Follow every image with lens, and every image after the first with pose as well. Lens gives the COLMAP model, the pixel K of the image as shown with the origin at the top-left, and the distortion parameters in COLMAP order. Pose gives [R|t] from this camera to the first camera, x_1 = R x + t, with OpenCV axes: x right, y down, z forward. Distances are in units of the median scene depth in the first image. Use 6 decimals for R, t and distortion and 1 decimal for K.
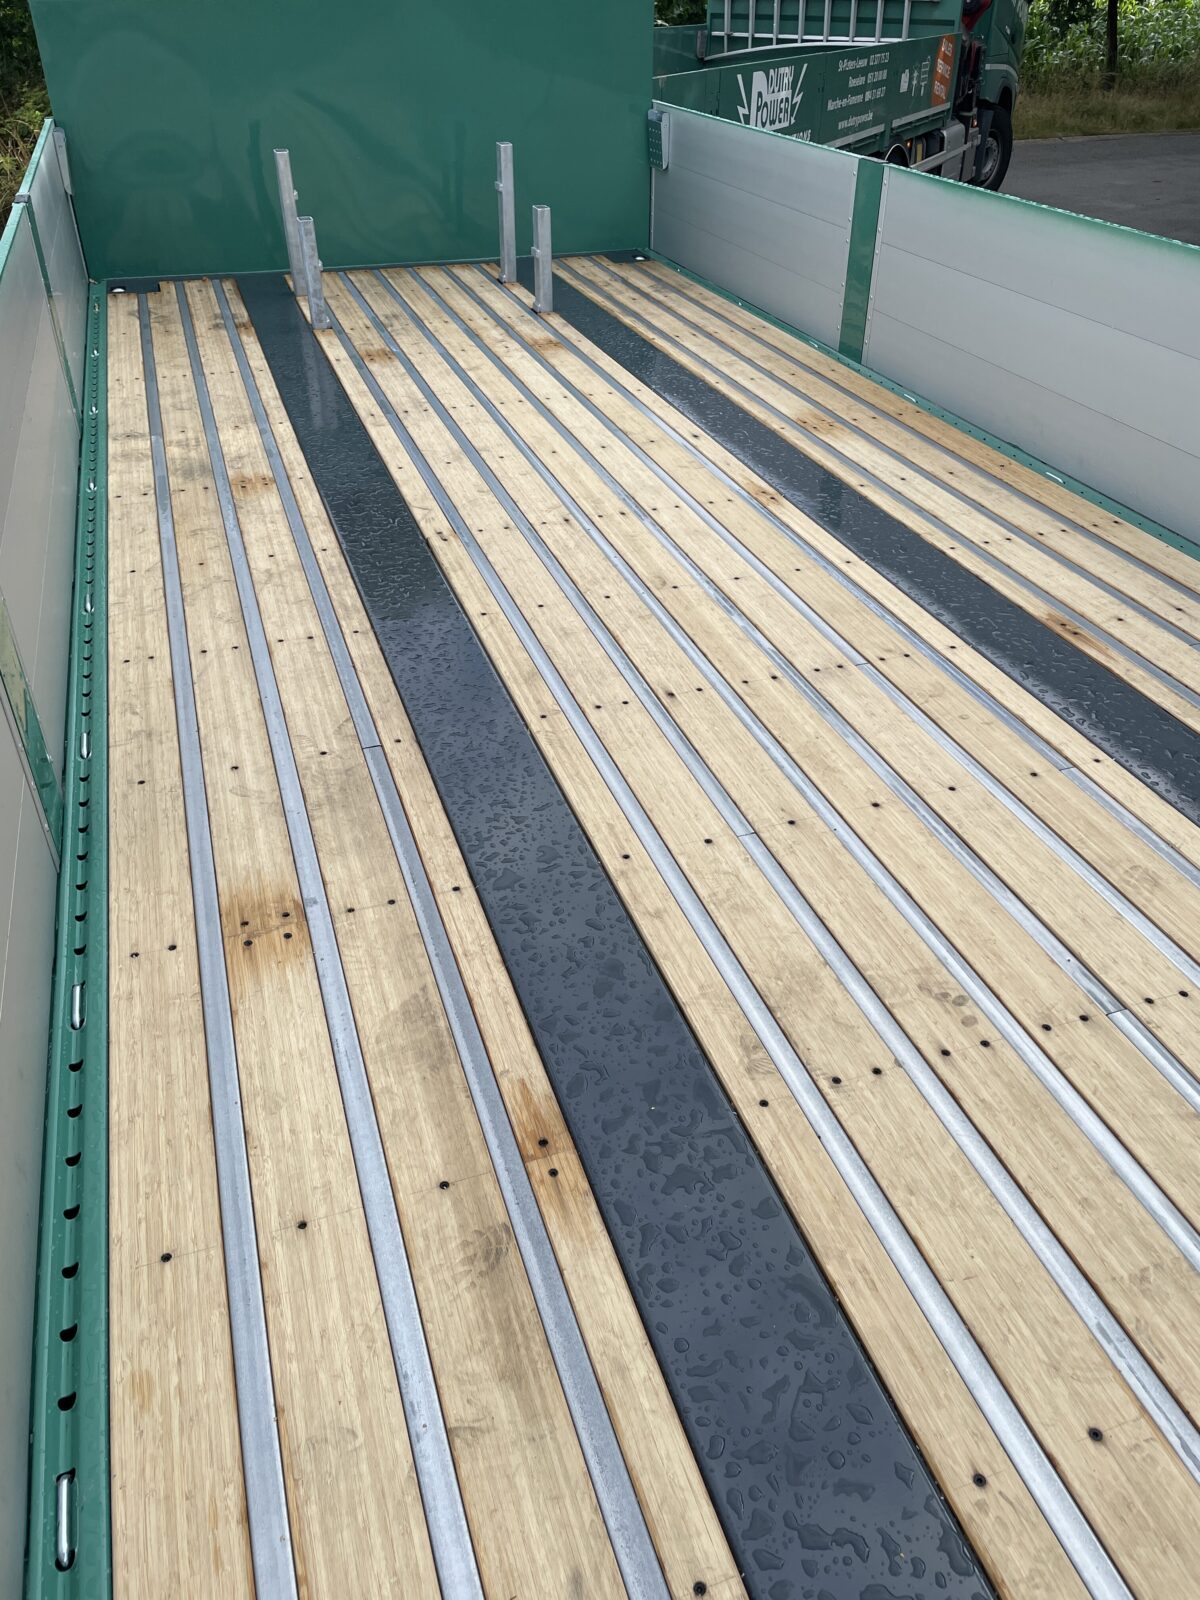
lens RADIAL K [[1230.7, 0, 604.2], [0, 1230.7, 770.2], [0, 0, 1]] dist [0.070580, -0.093698]
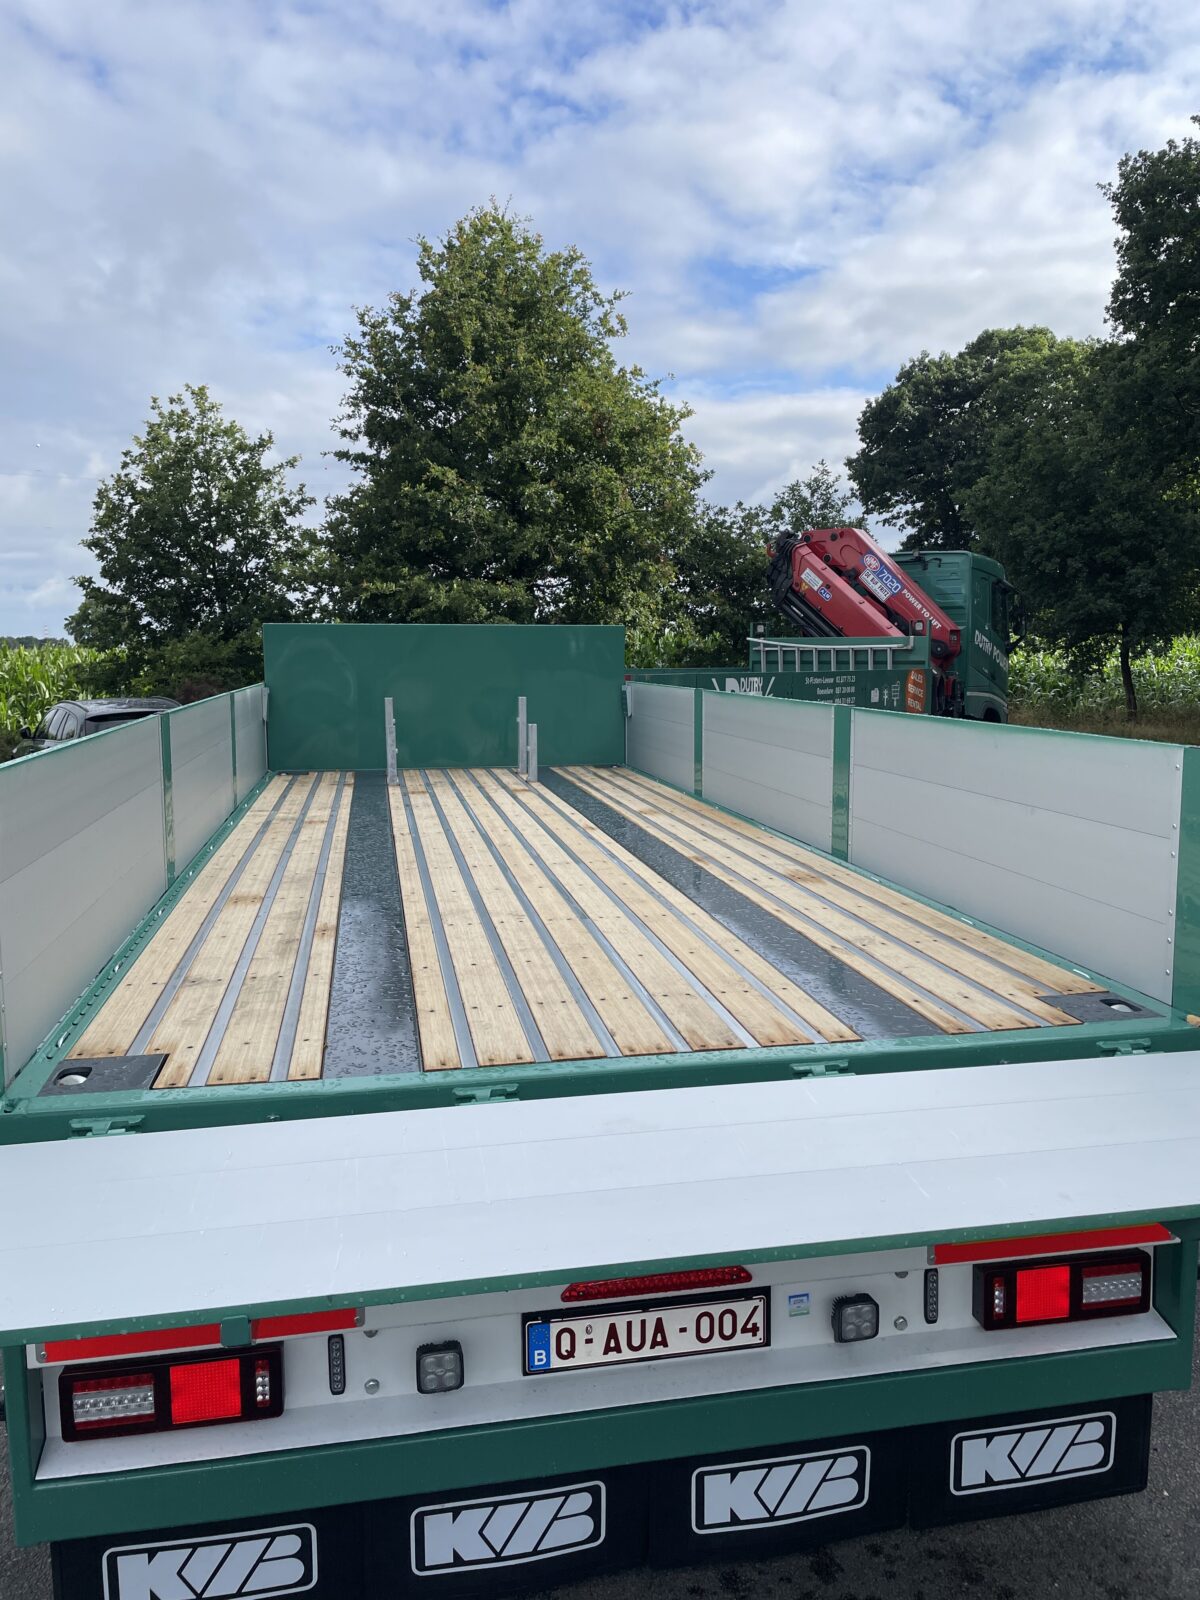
lens RADIAL K [[1219.4, 0, 619.7], [0, 1219.4, 771.2], [0, 0, 1]] dist [0.070962, -0.107203]
pose [[0.992748, 0.000012, -0.120213, 0.129658], [-0.055653, 0.886428, -0.459508, 0.173420], [0.106554, 0.462866, 0.880001, -0.200722]]
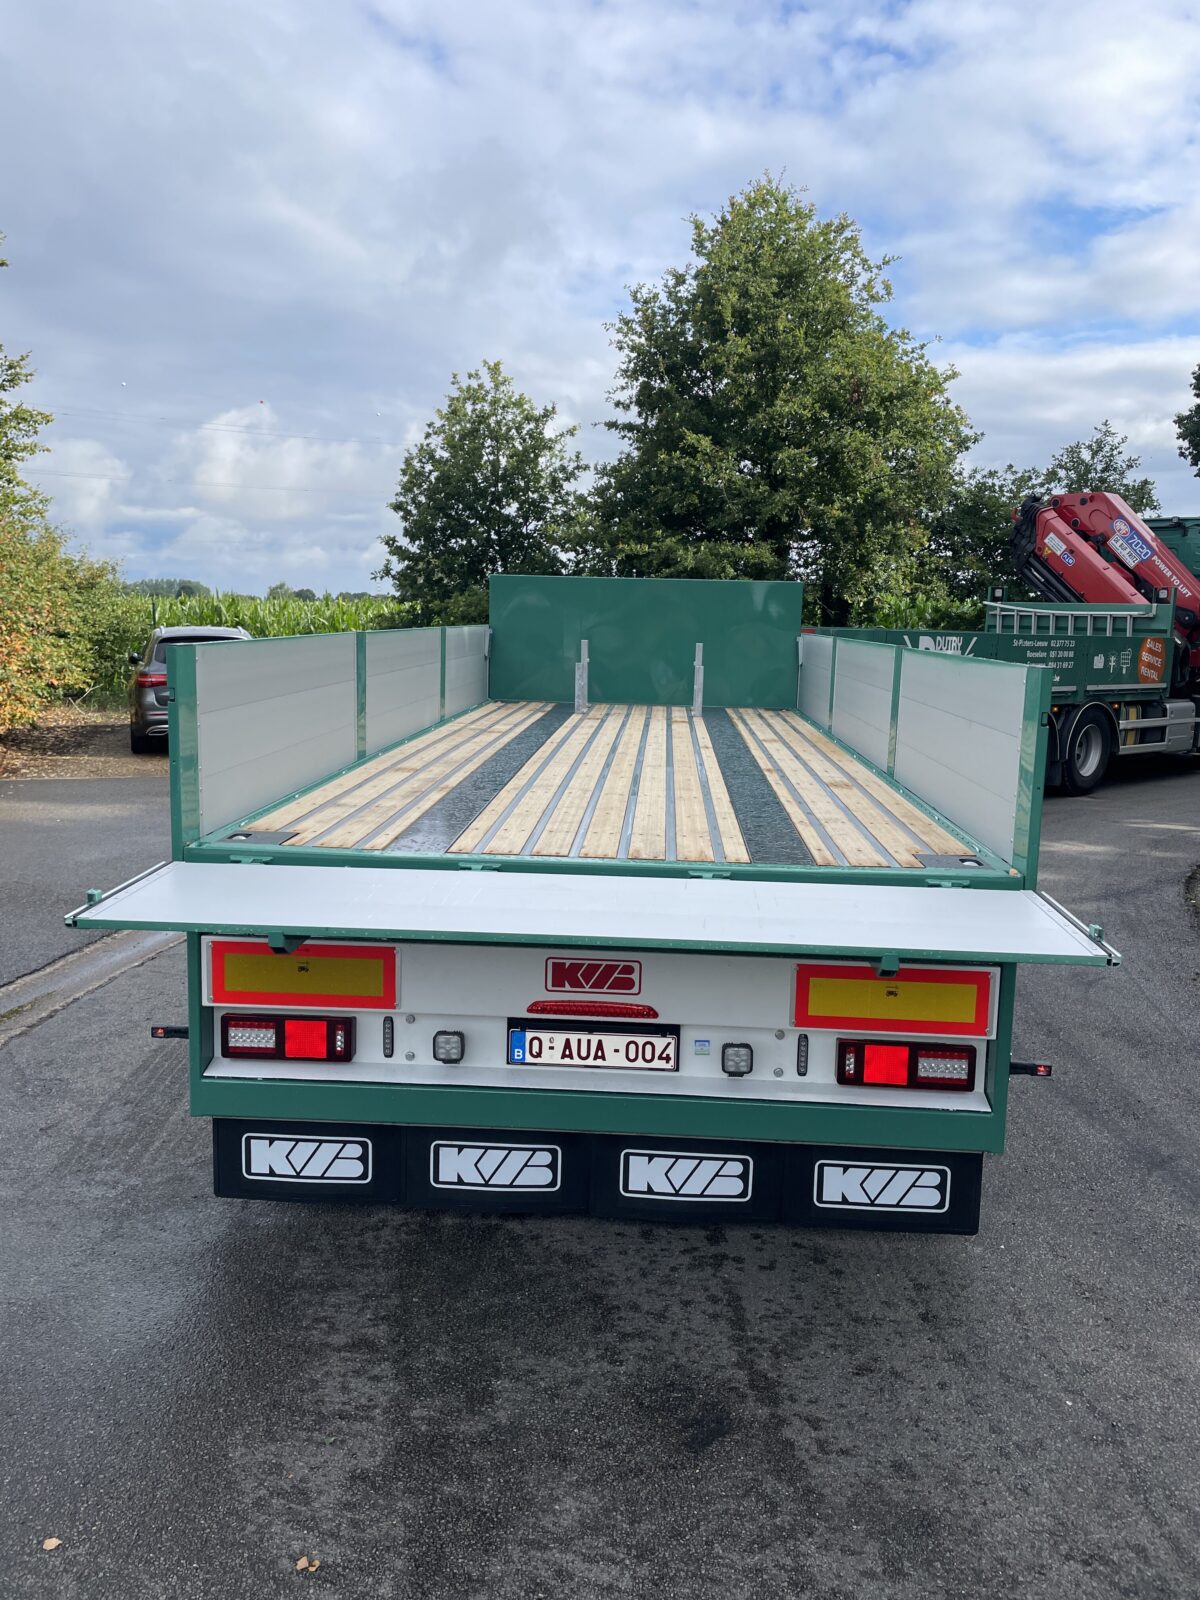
lens RADIAL K [[1230.7, 0, 604.2], [0, 1230.7, 770.2], [0, 0, 1]] dist [0.070580, -0.093698]
pose [[0.930629, 0.060044, -0.361005, 0.248681], [-0.213614, 0.890090, -0.402628, 0.239500], [0.297152, 0.451813, 0.841169, -0.282208]]
